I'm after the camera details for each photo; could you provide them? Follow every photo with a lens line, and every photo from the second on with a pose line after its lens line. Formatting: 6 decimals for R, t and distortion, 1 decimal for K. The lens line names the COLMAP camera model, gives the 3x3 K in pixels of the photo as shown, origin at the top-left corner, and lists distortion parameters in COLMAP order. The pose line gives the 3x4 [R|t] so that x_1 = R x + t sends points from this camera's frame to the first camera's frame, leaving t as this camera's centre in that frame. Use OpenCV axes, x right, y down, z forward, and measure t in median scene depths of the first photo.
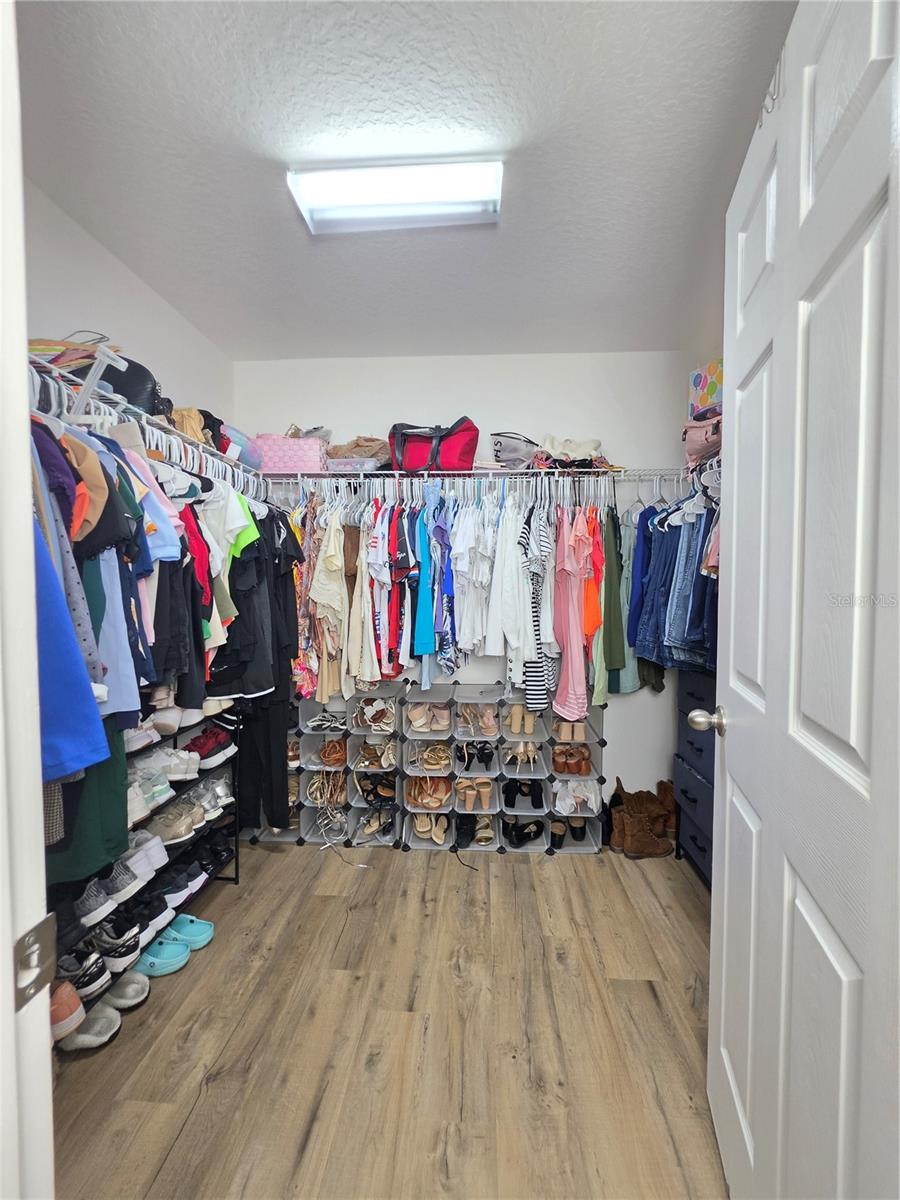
lens RADIAL K [[481.1, 0, 457.4], [0, 481.1, 600.0], [0, 0, 1]] dist [-0.004281, 0.002084]
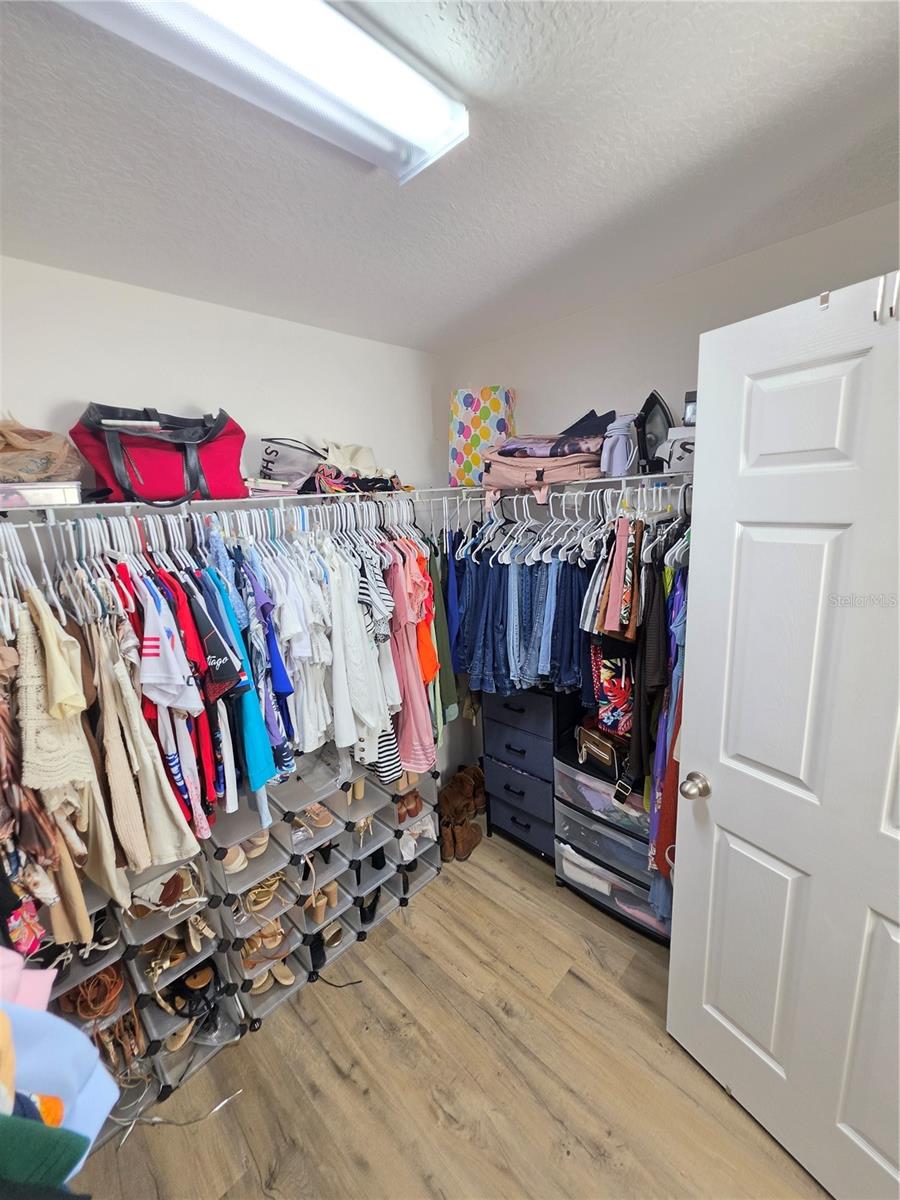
lens RADIAL K [[481.1, 0, 440.8], [0, 481.1, 594.2], [0, 0, 1]] dist [-0.004281, 0.002084]
pose [[0.659544, -0.195286, 0.725855, -0.352164], [0.084635, 0.978814, 0.186439, -0.262600], [-0.746886, -0.061532, 0.662099, 0.369904]]
